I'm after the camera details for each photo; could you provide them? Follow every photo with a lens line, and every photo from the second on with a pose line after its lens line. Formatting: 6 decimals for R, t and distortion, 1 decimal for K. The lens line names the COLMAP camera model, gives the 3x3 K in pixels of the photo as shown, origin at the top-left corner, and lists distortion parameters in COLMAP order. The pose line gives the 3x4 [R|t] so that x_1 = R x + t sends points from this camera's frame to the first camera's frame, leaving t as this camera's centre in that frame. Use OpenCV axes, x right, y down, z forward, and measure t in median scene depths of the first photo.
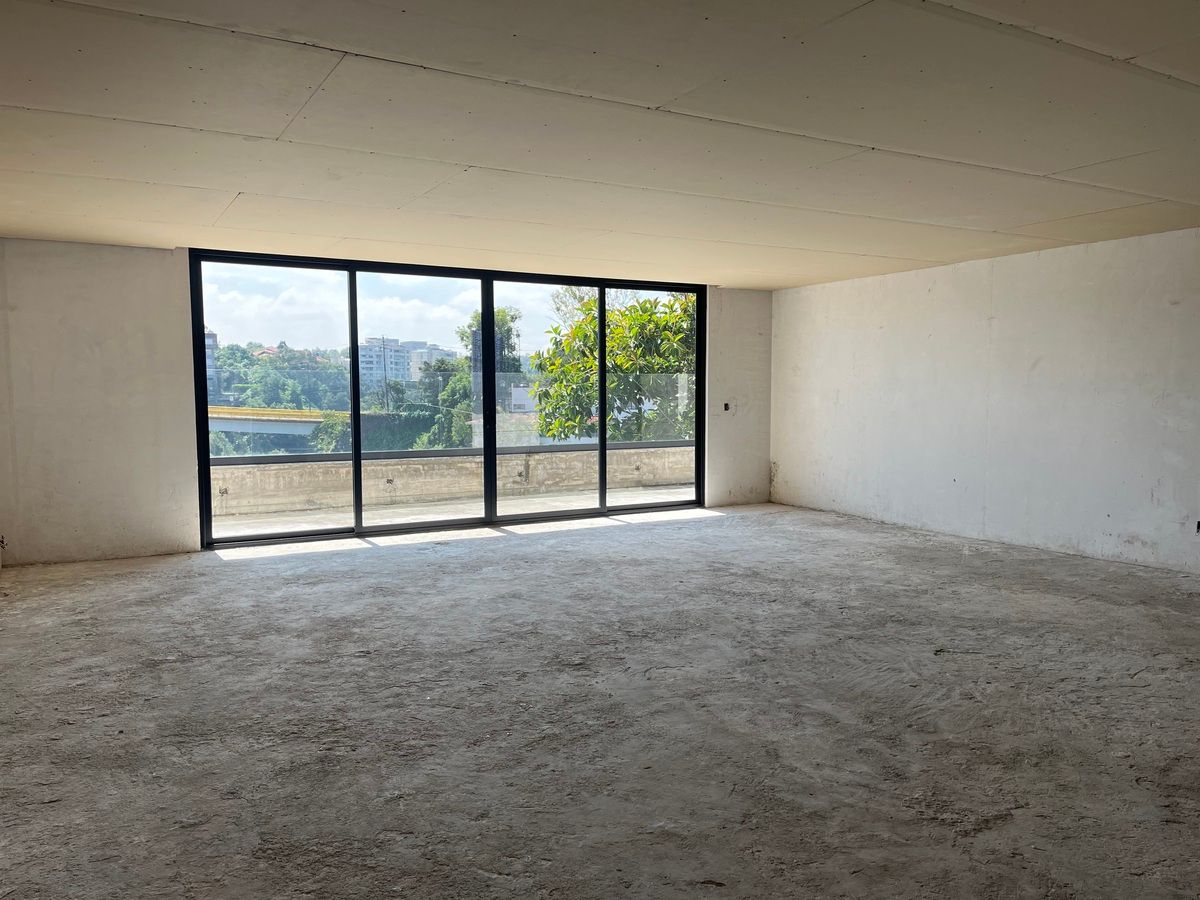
lens RADIAL K [[919.9, 0, 603.9], [0, 919.9, 450.5], [0, 0, 1]] dist [0.008925, -0.009753]
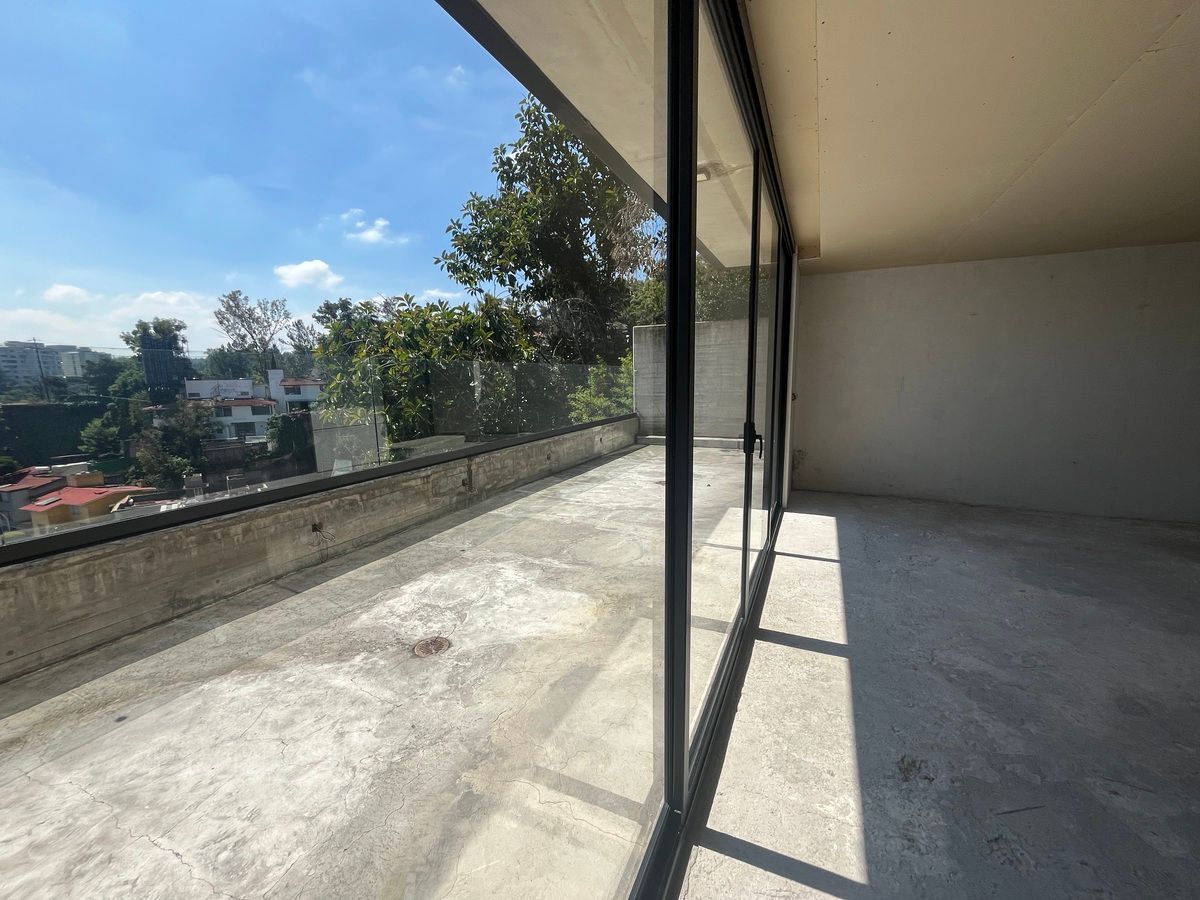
lens RADIAL K [[484.7, 0, 597.4], [0, 484.7, 448.5], [0, 0, 1]] dist [-0.008795, 0.000351]
pose [[0.805660, -0.094383, 0.584811, -0.243413], [0.049289, 0.994483, 0.092598, -0.039469], [-0.590324, -0.045778, 0.805867, 0.562073]]
